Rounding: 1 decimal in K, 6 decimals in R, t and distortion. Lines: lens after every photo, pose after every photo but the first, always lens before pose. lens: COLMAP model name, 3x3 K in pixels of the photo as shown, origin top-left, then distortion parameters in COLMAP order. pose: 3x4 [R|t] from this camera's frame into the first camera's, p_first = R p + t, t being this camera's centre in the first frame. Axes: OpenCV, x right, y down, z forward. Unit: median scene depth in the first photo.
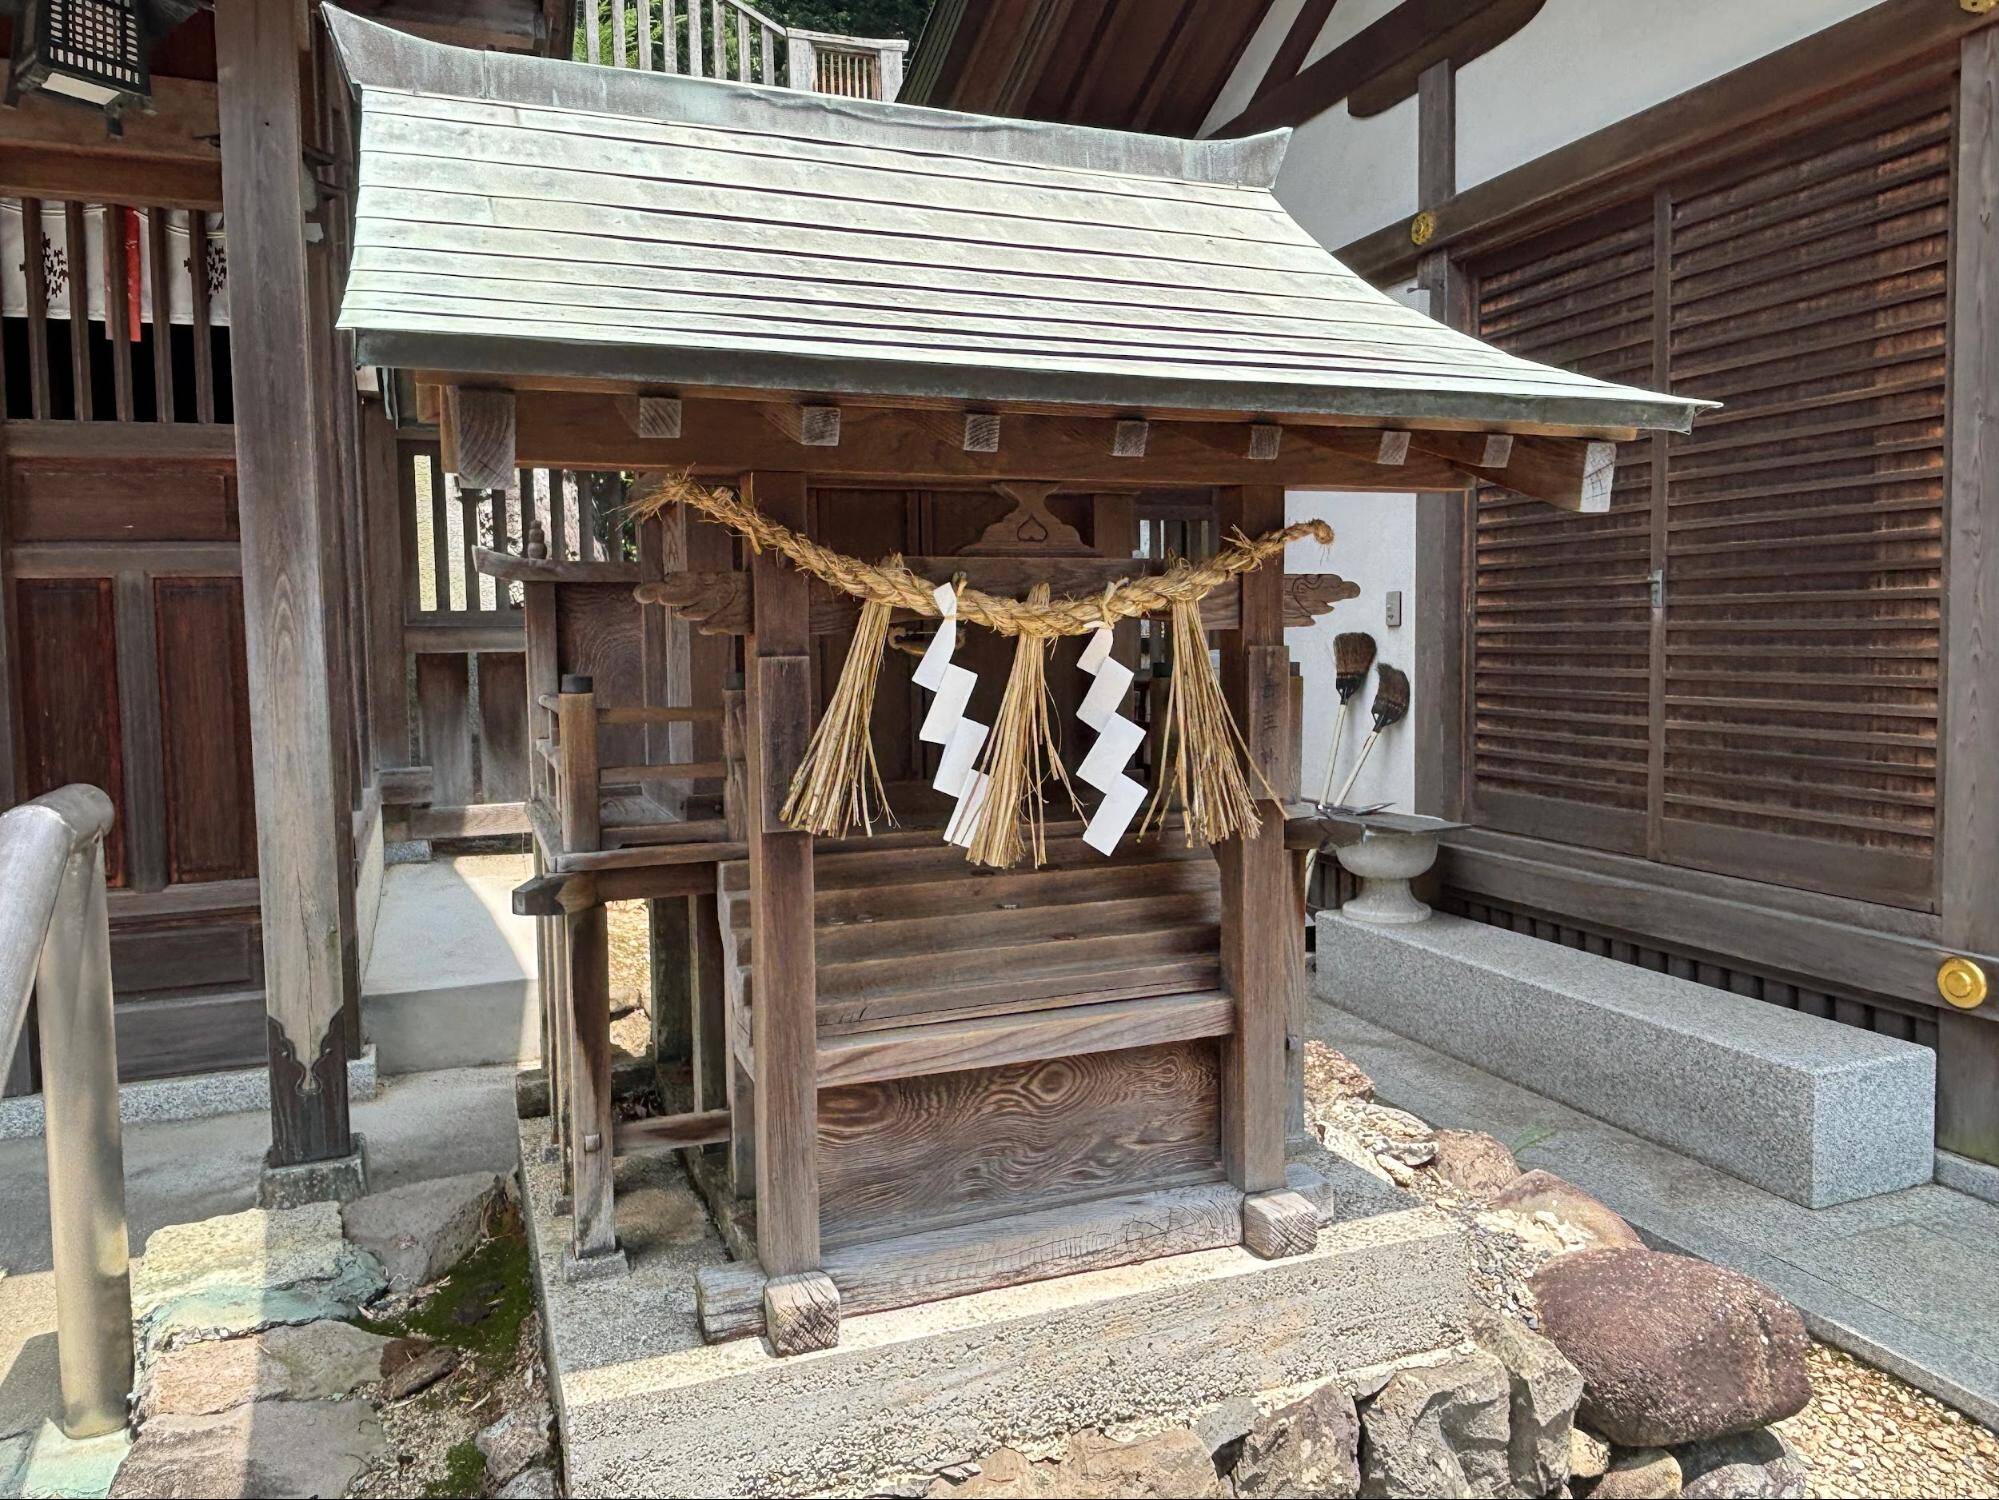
lens RADIAL K [[1404.6, 0, 1004.4], [0, 1404.6, 715.9], [0, 0, 1]] dist [-0.013151, -0.004132]
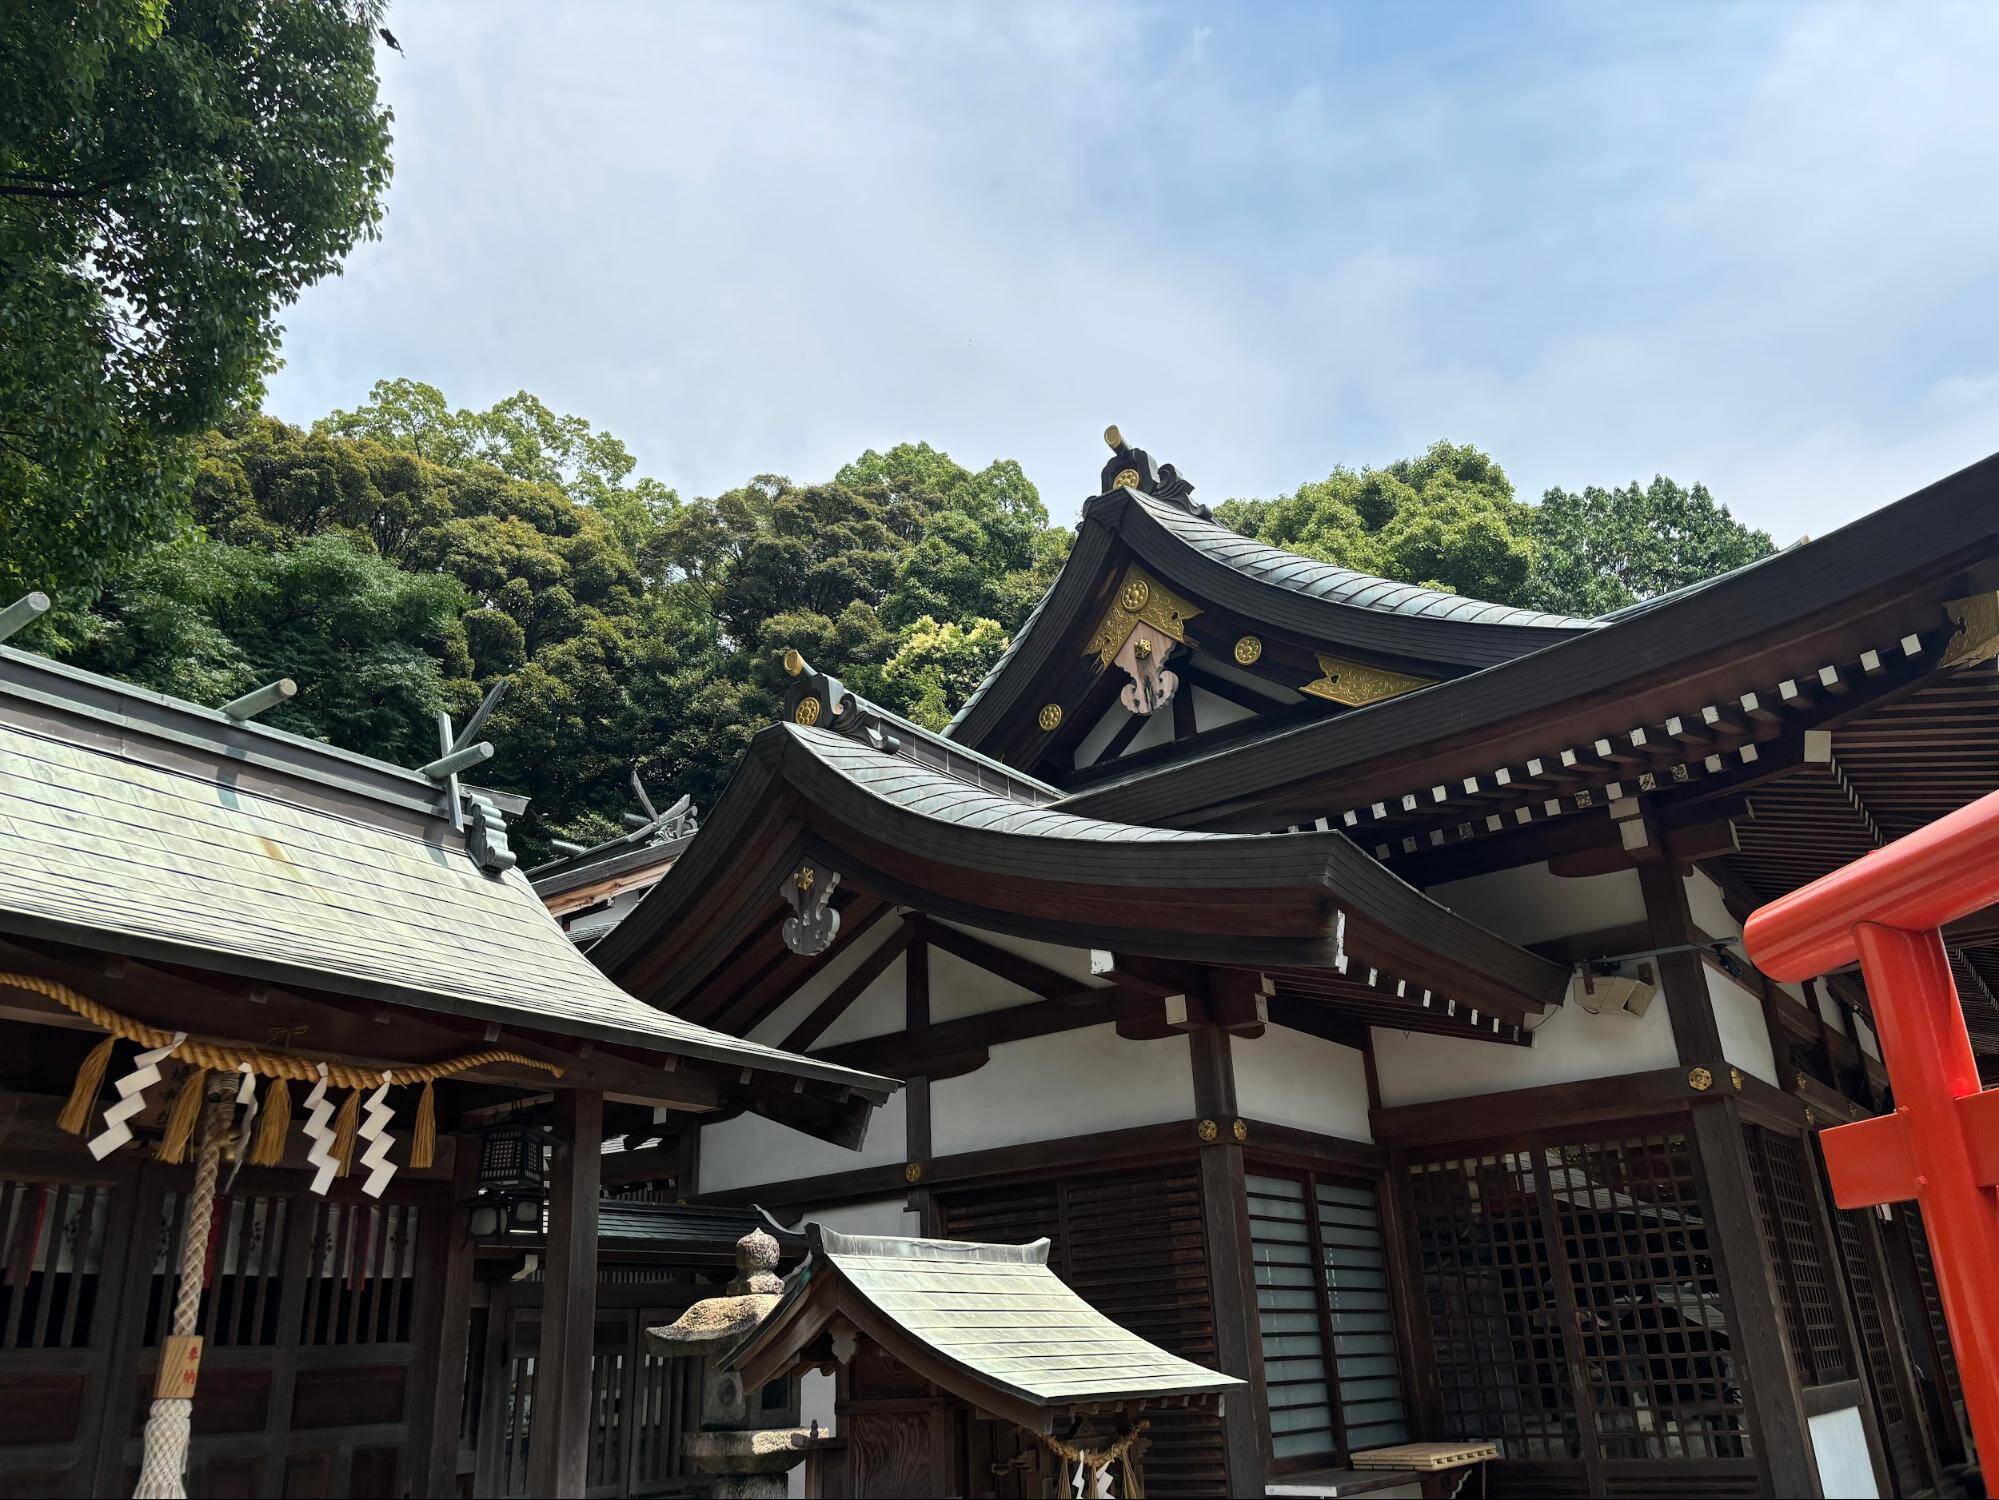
lens RADIAL K [[1524.0, 0, 999.7], [0, 1524.0, 773.1], [0, 0, 1]] dist [0.037747, -0.000859]
pose [[0.838419, 0.178524, 0.514960, -0.943285], [0.063955, 0.906081, -0.418243, -0.015626], [-0.541261, 0.383597, 0.748258, -0.892154]]
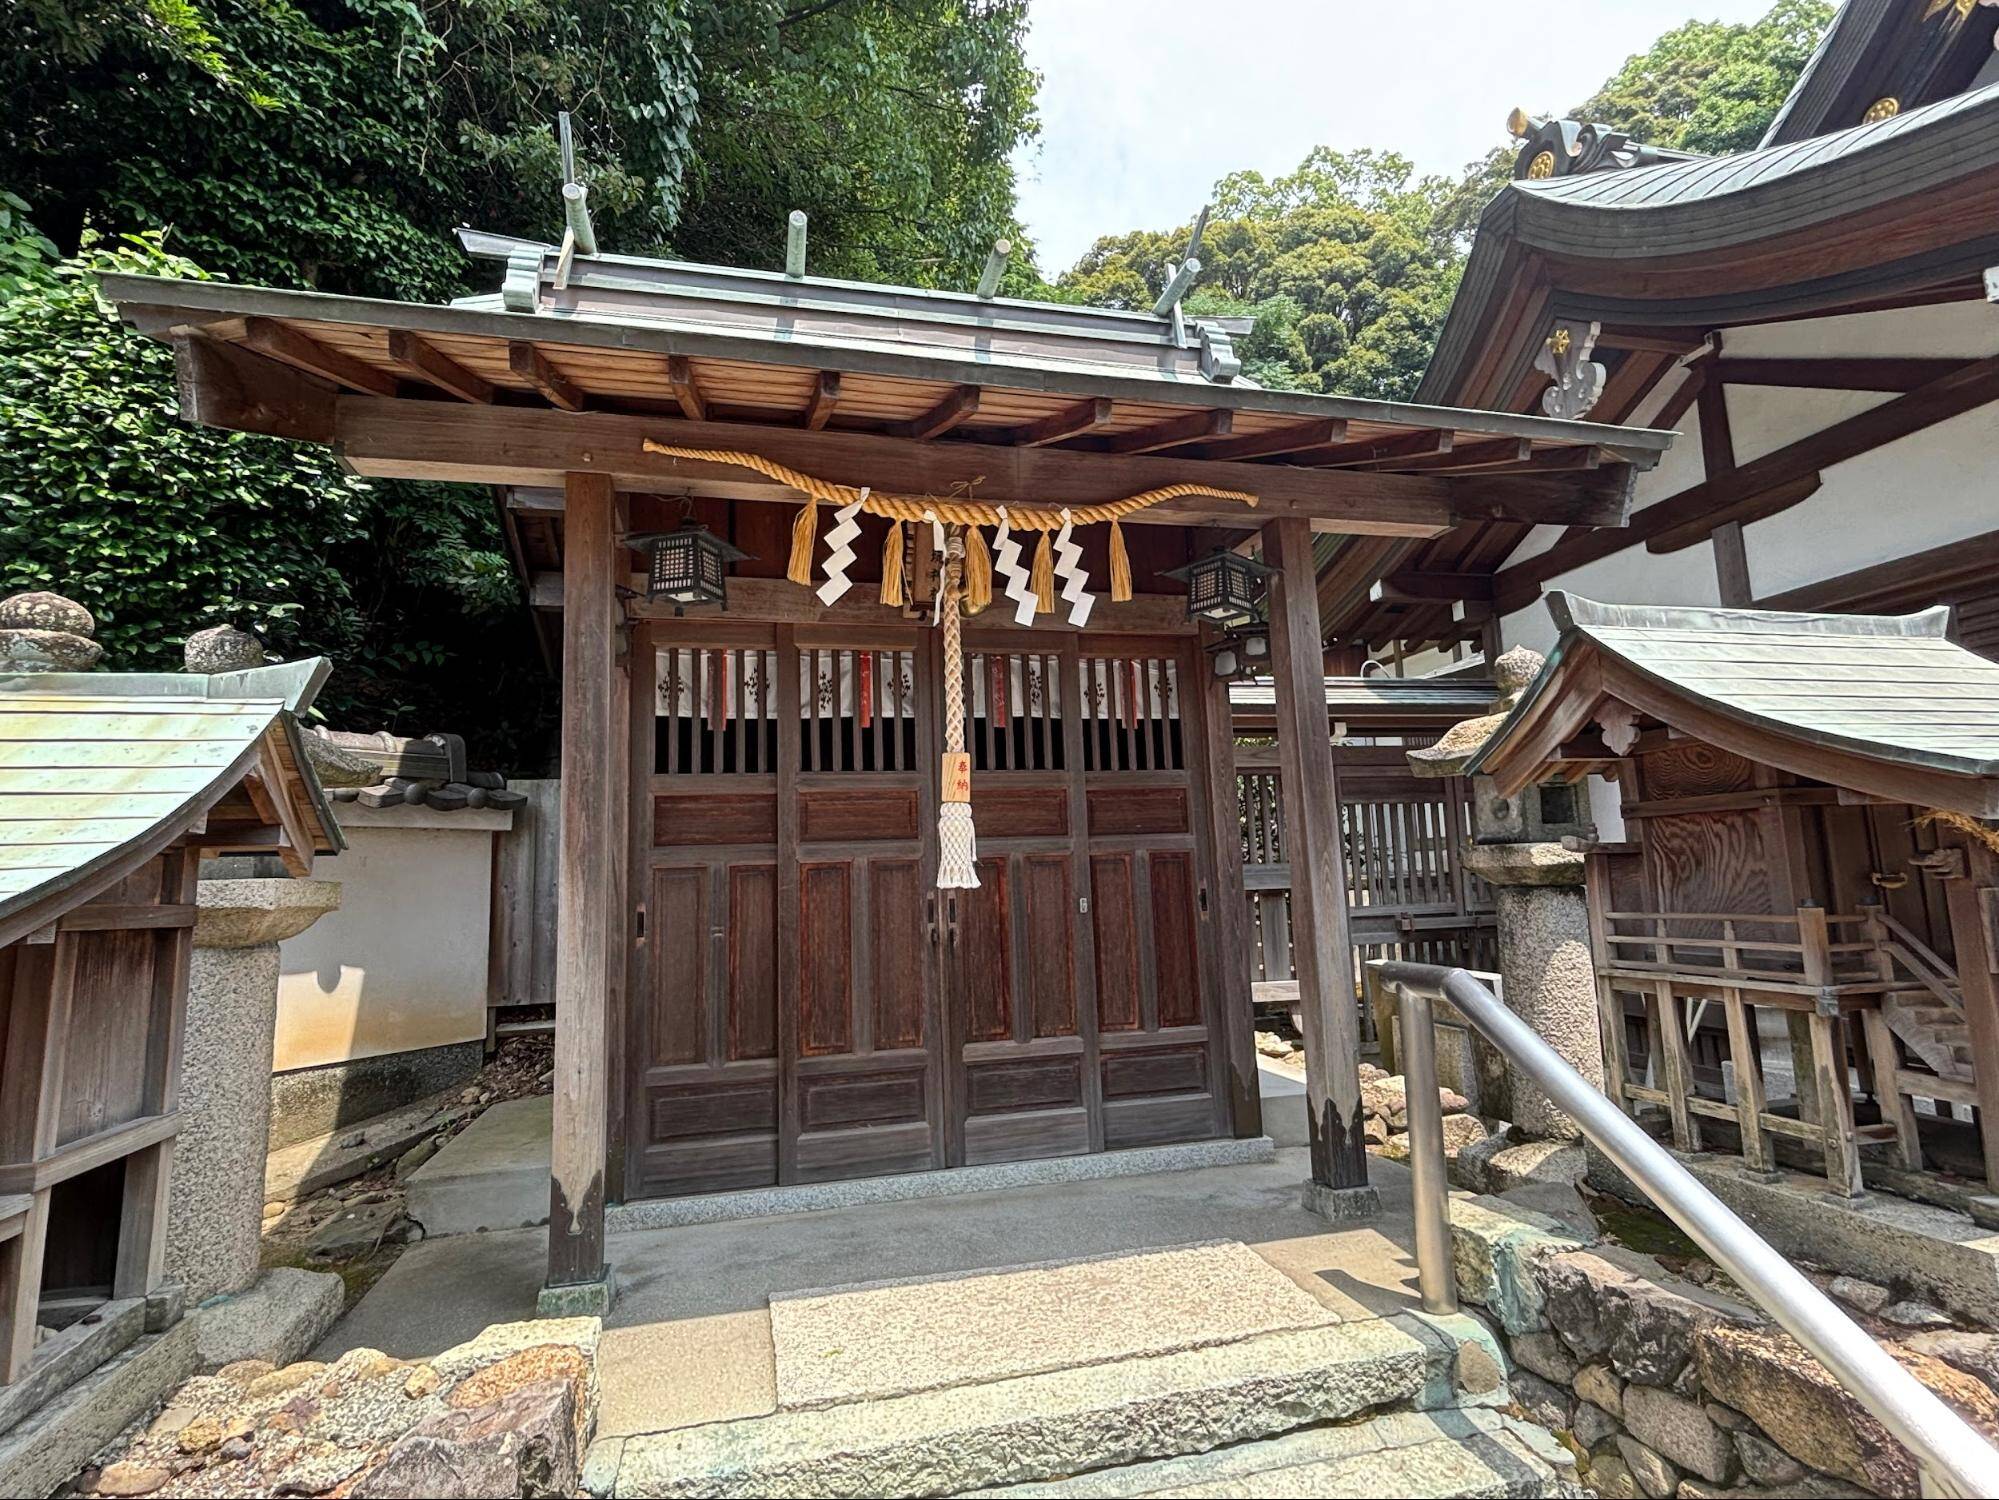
lens RADIAL K [[993.5, 0, 1000.8], [0, 993.5, 737.8], [0, 0, 1]] dist [-0.004728, 0.000356]
pose [[0.990753, -0.038484, -0.130106, -0.579668], [0.012407, 0.980610, -0.195574, 0.002777], [0.135110, 0.192151, 0.972020, -0.297032]]
